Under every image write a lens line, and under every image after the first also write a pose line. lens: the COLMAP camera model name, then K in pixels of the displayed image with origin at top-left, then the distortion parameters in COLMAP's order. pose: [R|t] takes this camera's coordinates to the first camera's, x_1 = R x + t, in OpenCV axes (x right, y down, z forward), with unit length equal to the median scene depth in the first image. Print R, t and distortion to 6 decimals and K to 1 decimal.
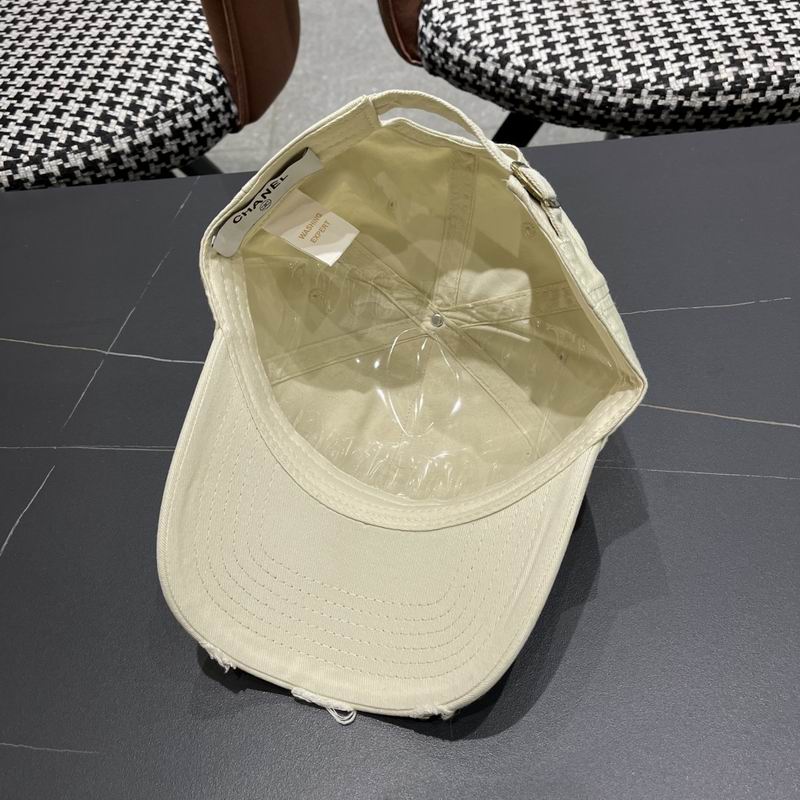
lens RADIAL K [[856.5, 0, 401.1], [0, 856.5, 403.8], [0, 0, 1]] dist [0.022571, 0.000000]
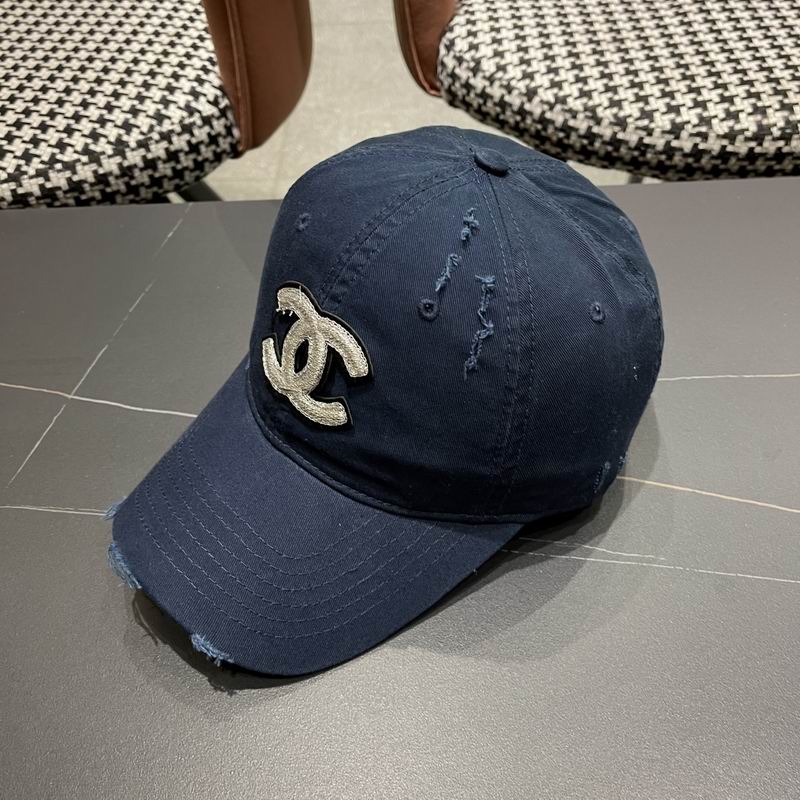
lens RADIAL K [[856.5, 0, 395.8], [0, 856.5, 396.6], [0, 0, 1]] dist [0.022571, 0.000000]
pose [[0.998930, 0.045935, -0.005408, -0.005177], [-0.046149, 0.997684, -0.049970, -0.023570], [0.003100, 0.050166, 0.998736, 0.097521]]
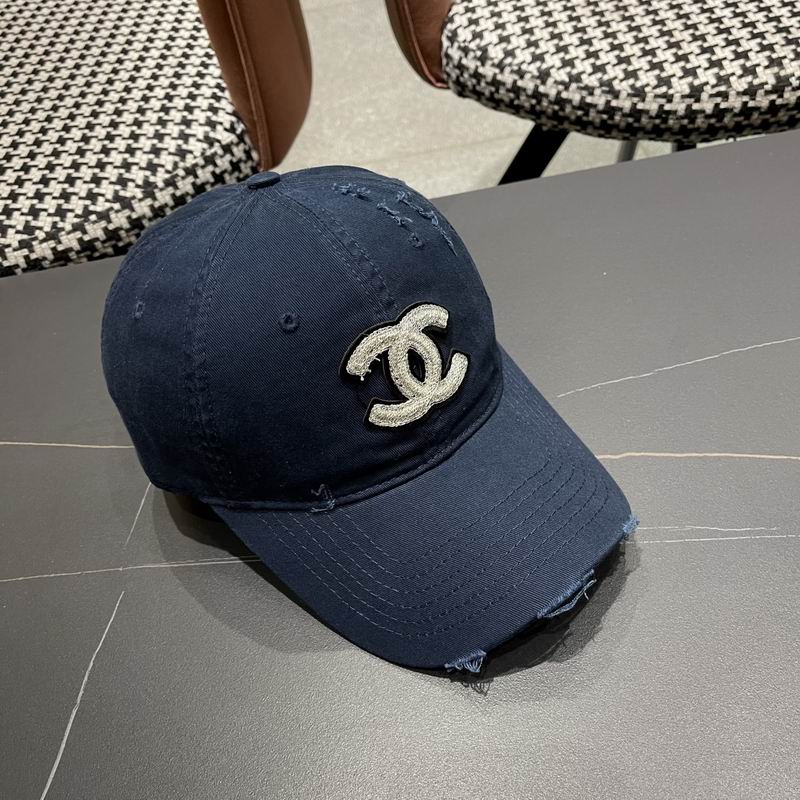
lens RADIAL K [[856.5, 0, 398.4], [0, 856.5, 404.0], [0, 0, 1]] dist [0.022571, 0.000000]
pose [[0.995161, -0.098253, 0.000496, -0.071476], [0.098253, 0.995123, -0.008796, -0.056988], [0.000371, 0.008802, 0.999961, 0.081434]]
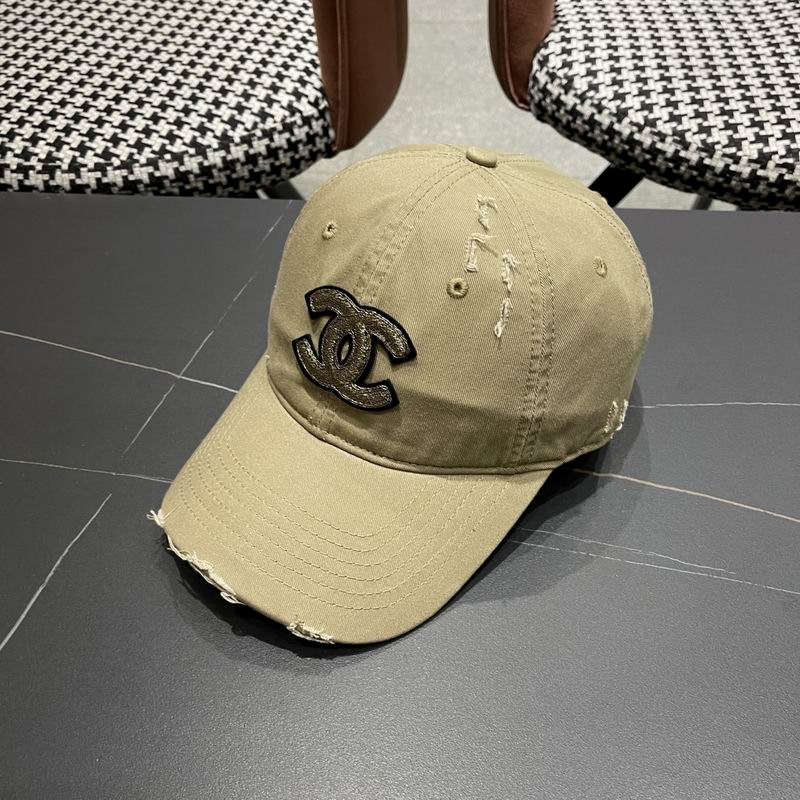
lens RADIAL K [[856.5, 0, 393.9], [0, 856.5, 403.0], [0, 0, 1]] dist [0.022571, 0.000000]
pose [[0.991504, 0.122404, -0.044015, -0.048823], [-0.123871, 0.991773, -0.032287, -0.022533], [0.039701, 0.037464, 0.998509, 0.055524]]
